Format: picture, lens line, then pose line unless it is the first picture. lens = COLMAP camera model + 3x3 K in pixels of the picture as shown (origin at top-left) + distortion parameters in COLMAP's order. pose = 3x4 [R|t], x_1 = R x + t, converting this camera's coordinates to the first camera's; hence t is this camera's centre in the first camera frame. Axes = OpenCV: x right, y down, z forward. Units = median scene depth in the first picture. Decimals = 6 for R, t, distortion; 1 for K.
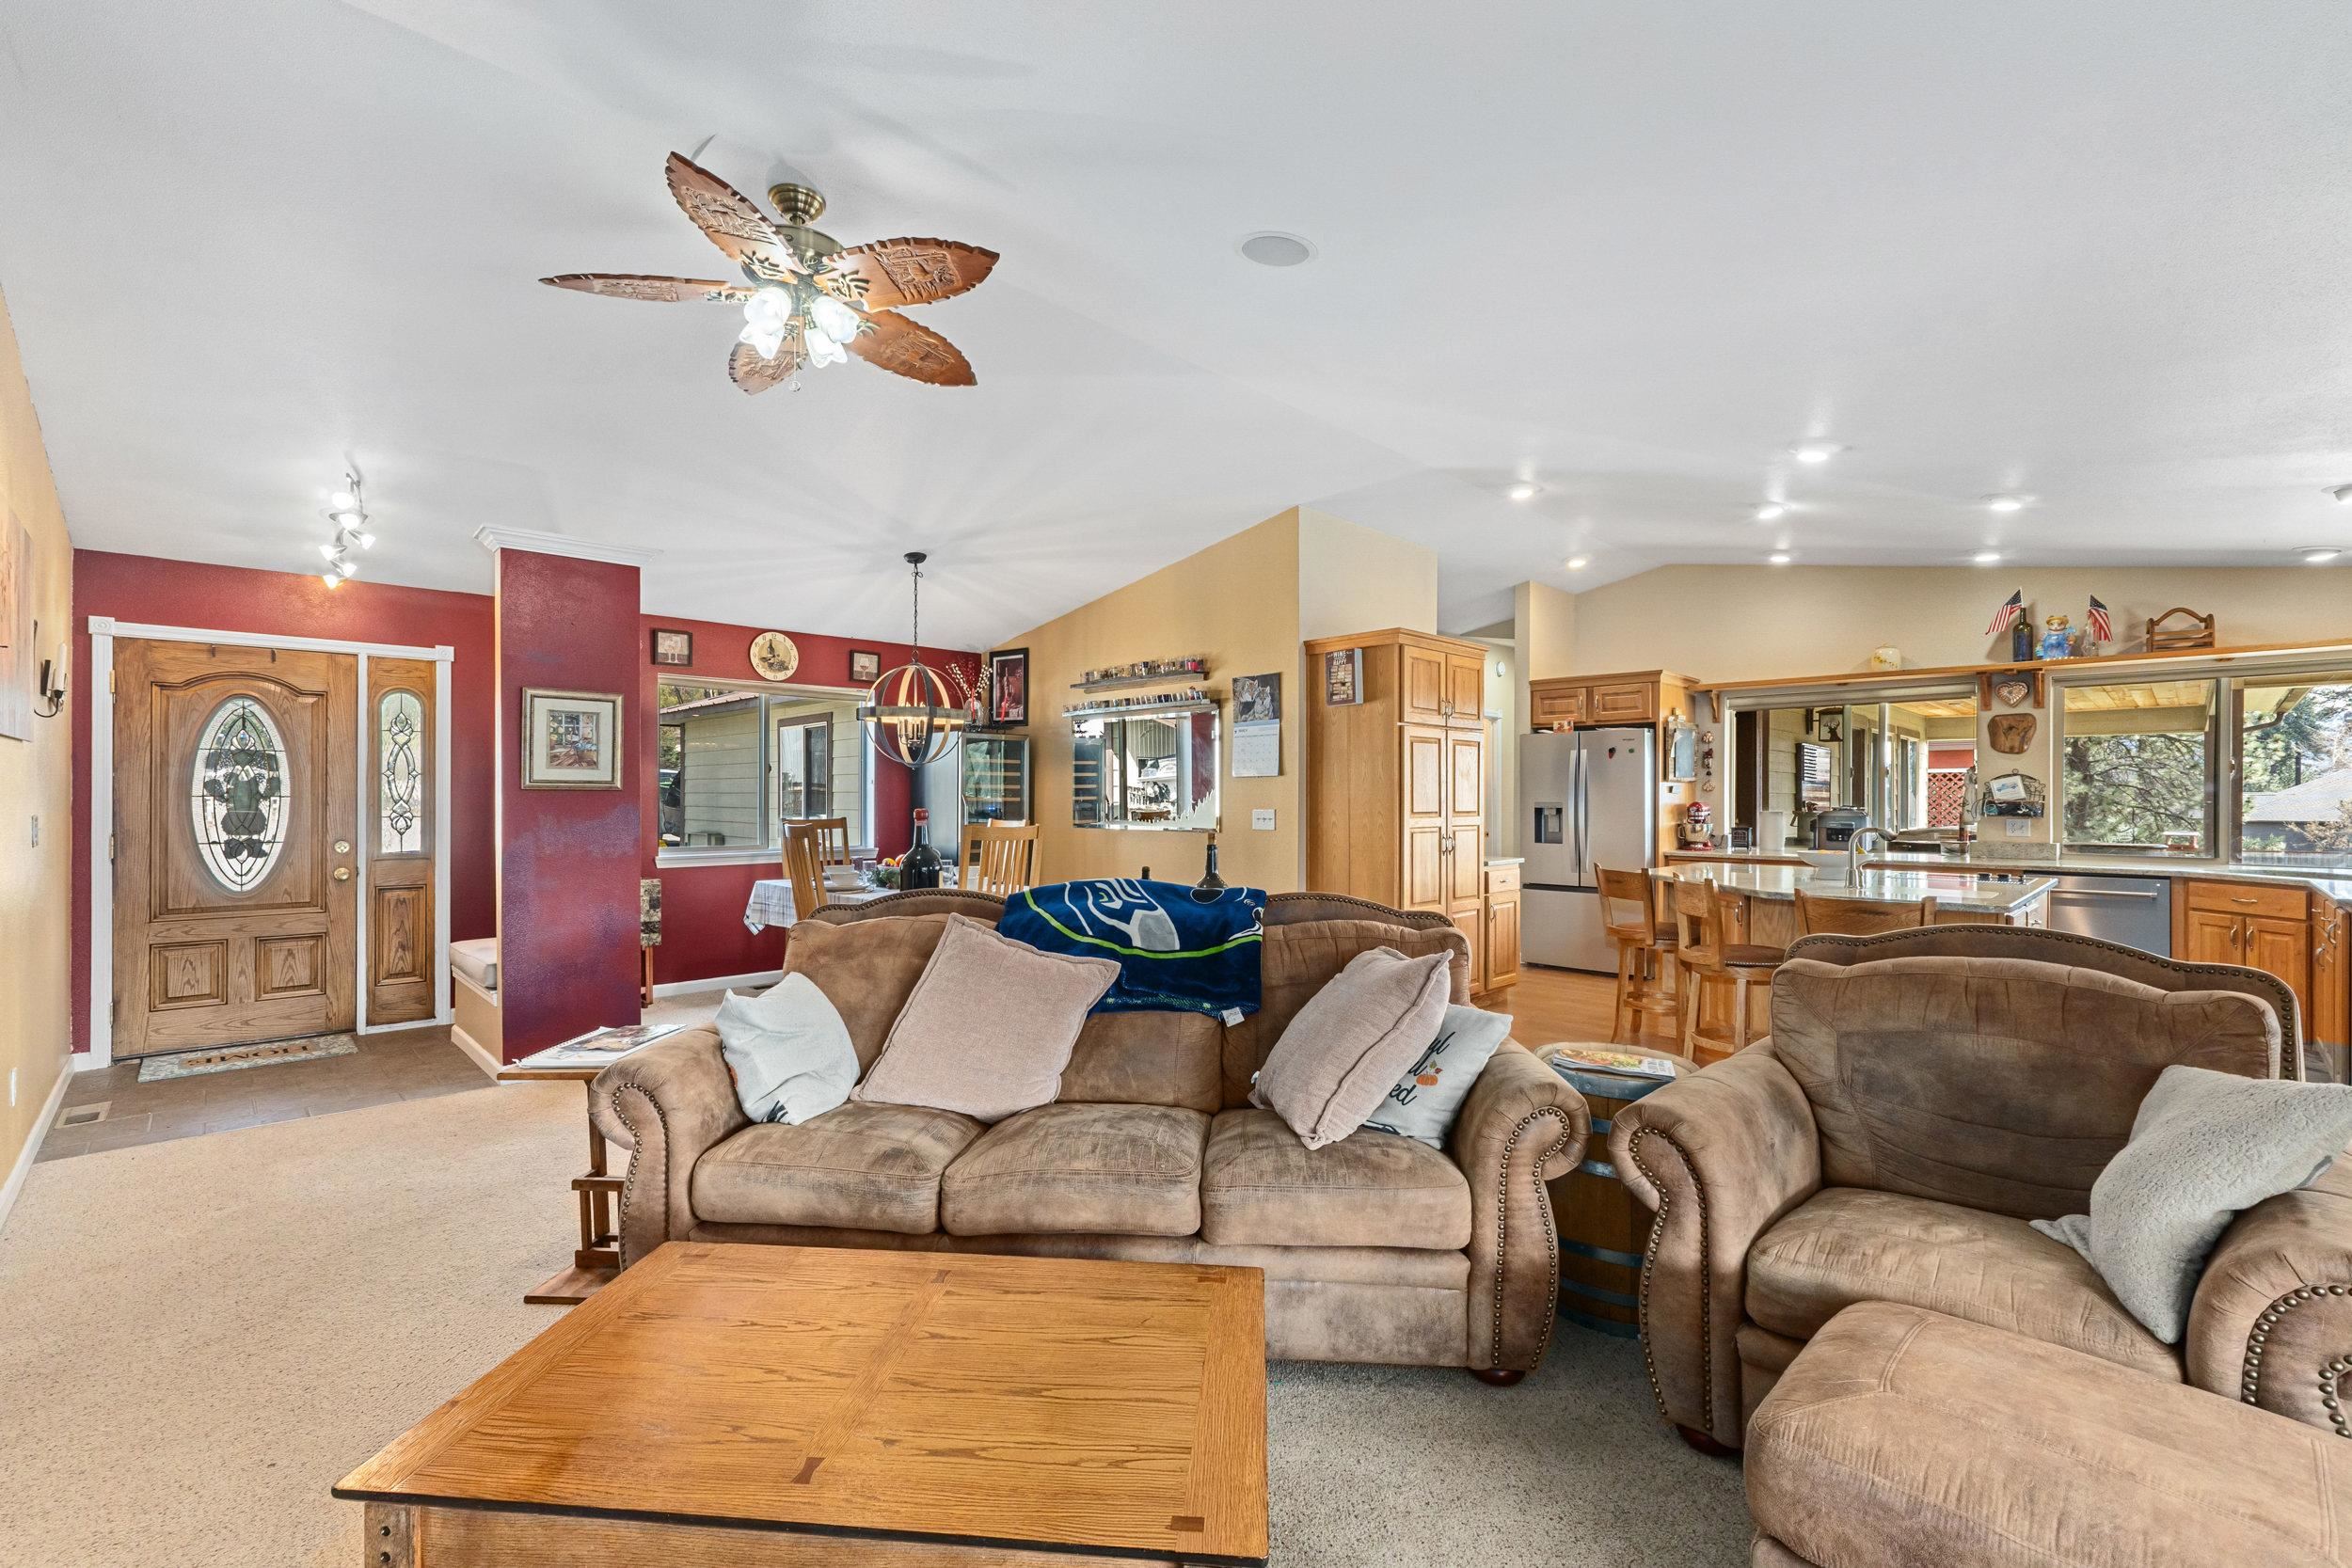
lens RADIAL K [[1000.9, 0, 1183.1], [0, 1000.9, 786.5], [0, 0, 1]] dist [-0.003925, -0.000440]
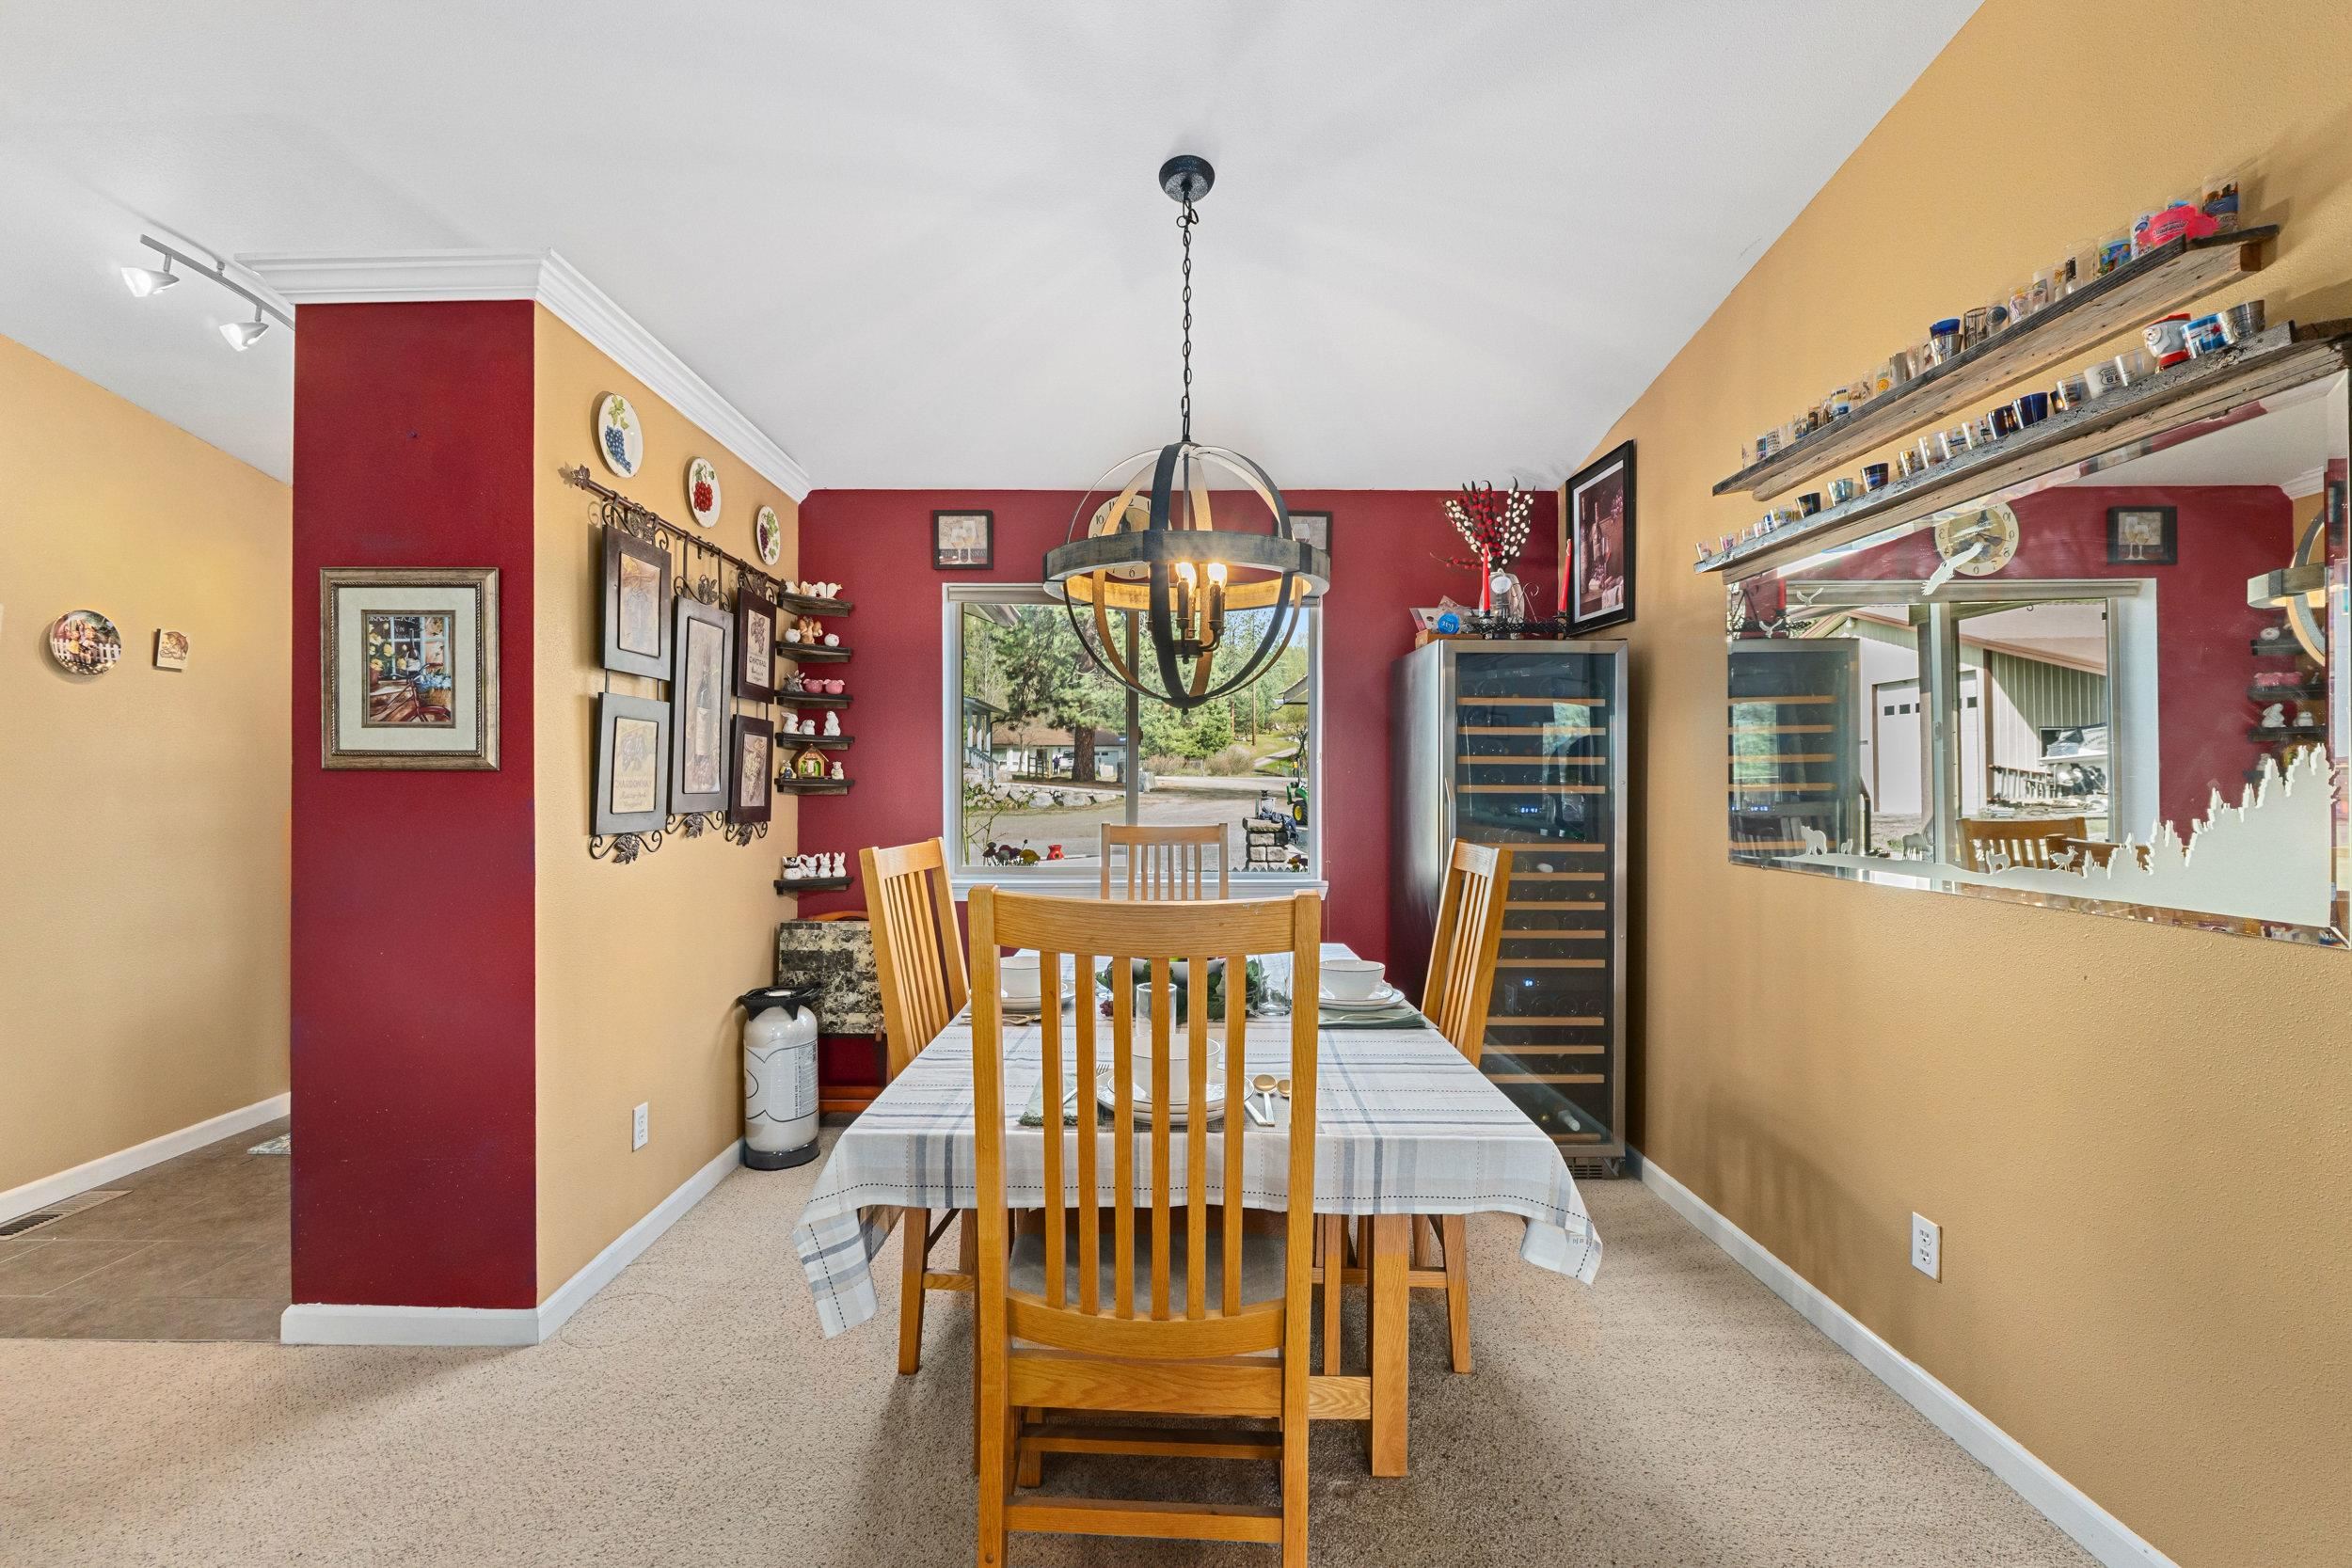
lens RADIAL K [[1000.9, 0, 1175.1], [0, 1000.9, 782.9], [0, 0, 1]] dist [-0.003925, -0.000440]
pose [[0.720590, -0.003788, -0.693351, 0.002639], [0.008115, 0.999963, 0.002970, 0.010200], [0.693314, -0.007766, 0.720594, 0.821259]]
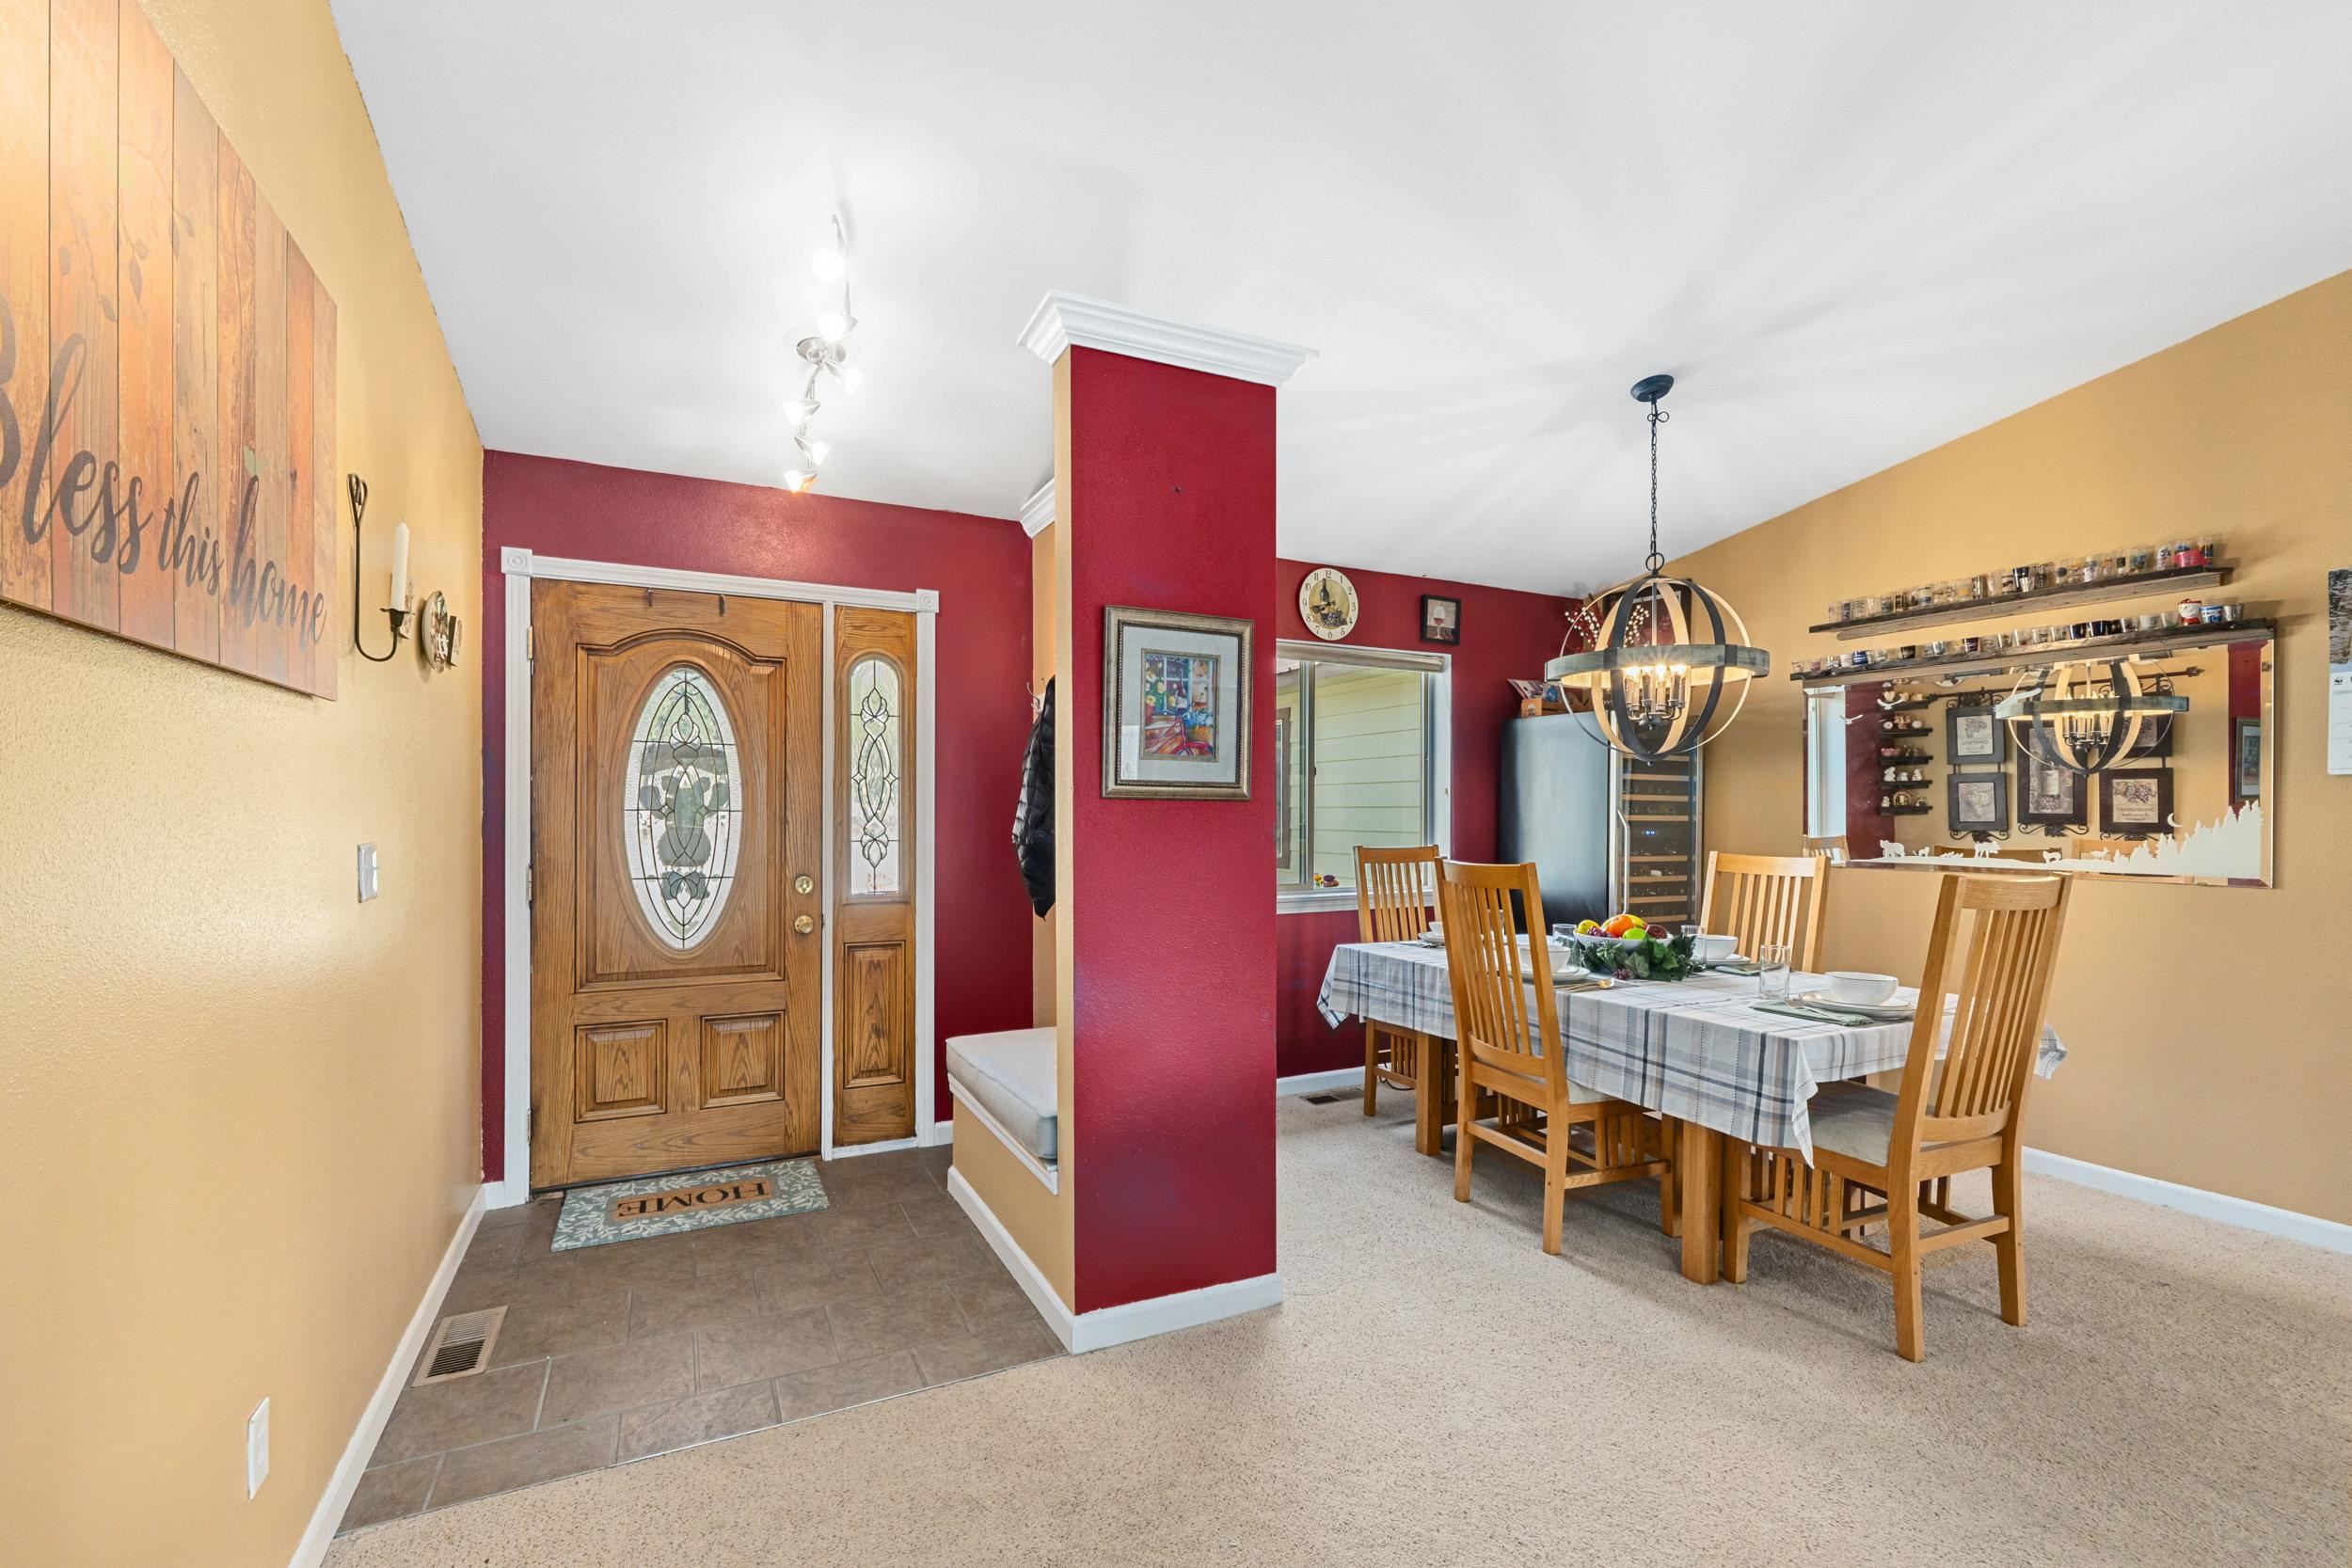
lens RADIAL K [[1000.9, 0, 1179.3], [0, 1000.9, 805.6], [0, 0, 1]] dist [-0.003925, -0.000440]
pose [[0.952537, 0.000923, -0.304420, -0.404913], [-0.000156, 0.999997, 0.002543, 0.004900], [0.304422, -0.002375, 0.952534, 0.442979]]
